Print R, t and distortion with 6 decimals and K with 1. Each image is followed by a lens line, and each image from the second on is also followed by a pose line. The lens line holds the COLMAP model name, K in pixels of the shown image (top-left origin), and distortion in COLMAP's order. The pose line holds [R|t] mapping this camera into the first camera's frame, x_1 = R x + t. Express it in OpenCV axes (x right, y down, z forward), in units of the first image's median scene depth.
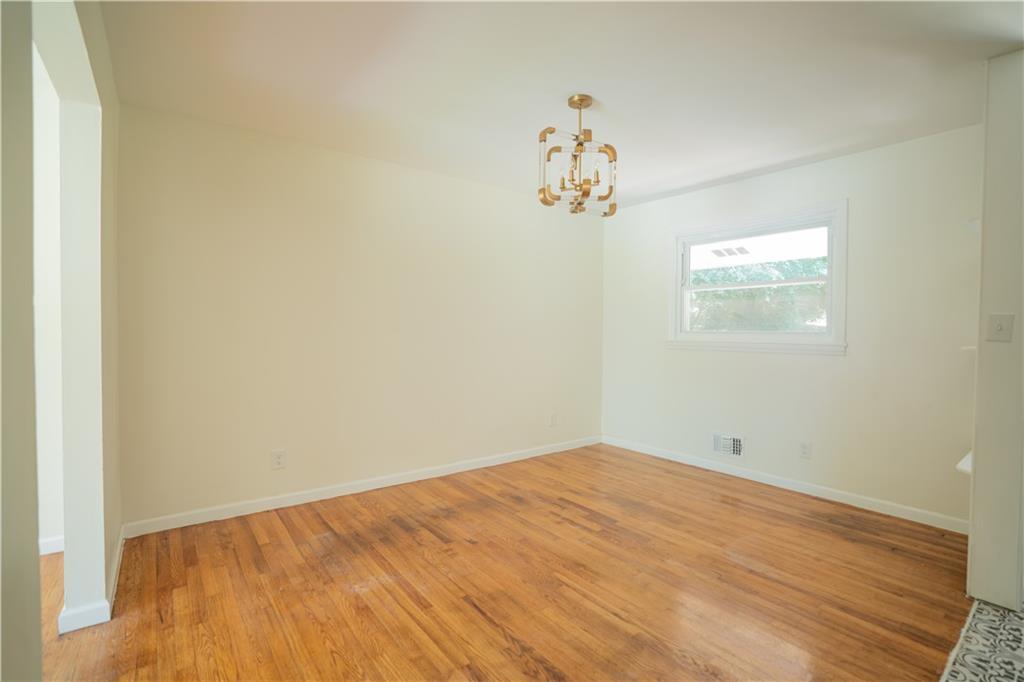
lens RADIAL K [[473.0, 0, 511.7], [0, 473.0, 341.2], [0, 0, 1]] dist [-0.061839, 0.021076]
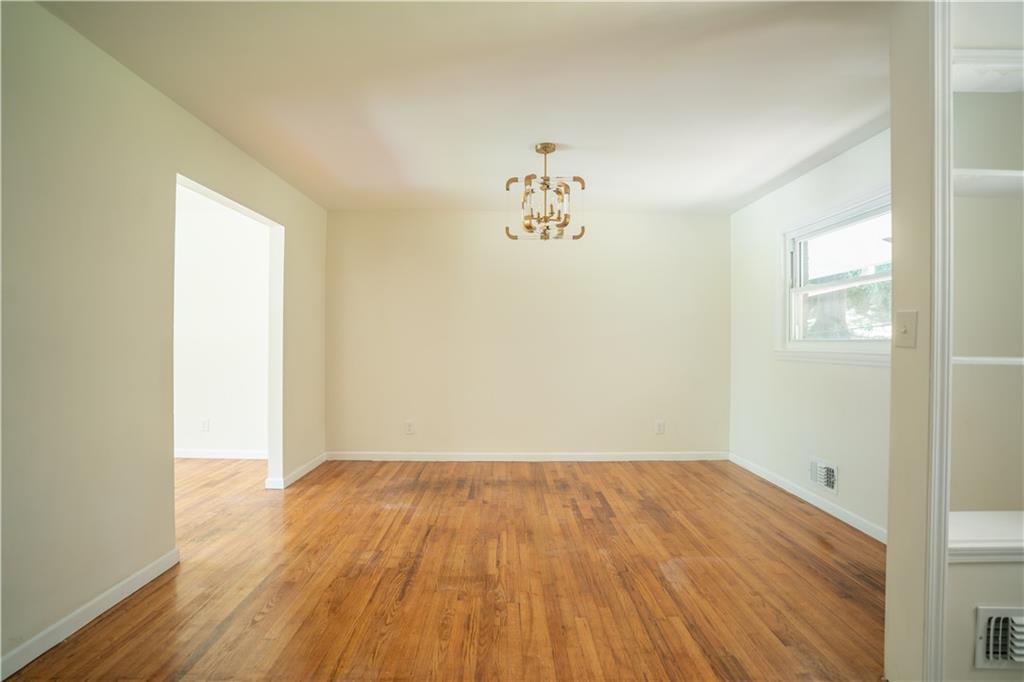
lens RADIAL K [[473.0, 0, 507.2], [0, 473.0, 345.6], [0, 0, 1]] dist [-0.061839, 0.021076]
pose [[0.796305, 0.000792, -0.604894, 0.721669], [-0.011538, 0.999837, -0.013880, 0.011160], [0.604785, 0.018032, 0.796185, -0.010539]]
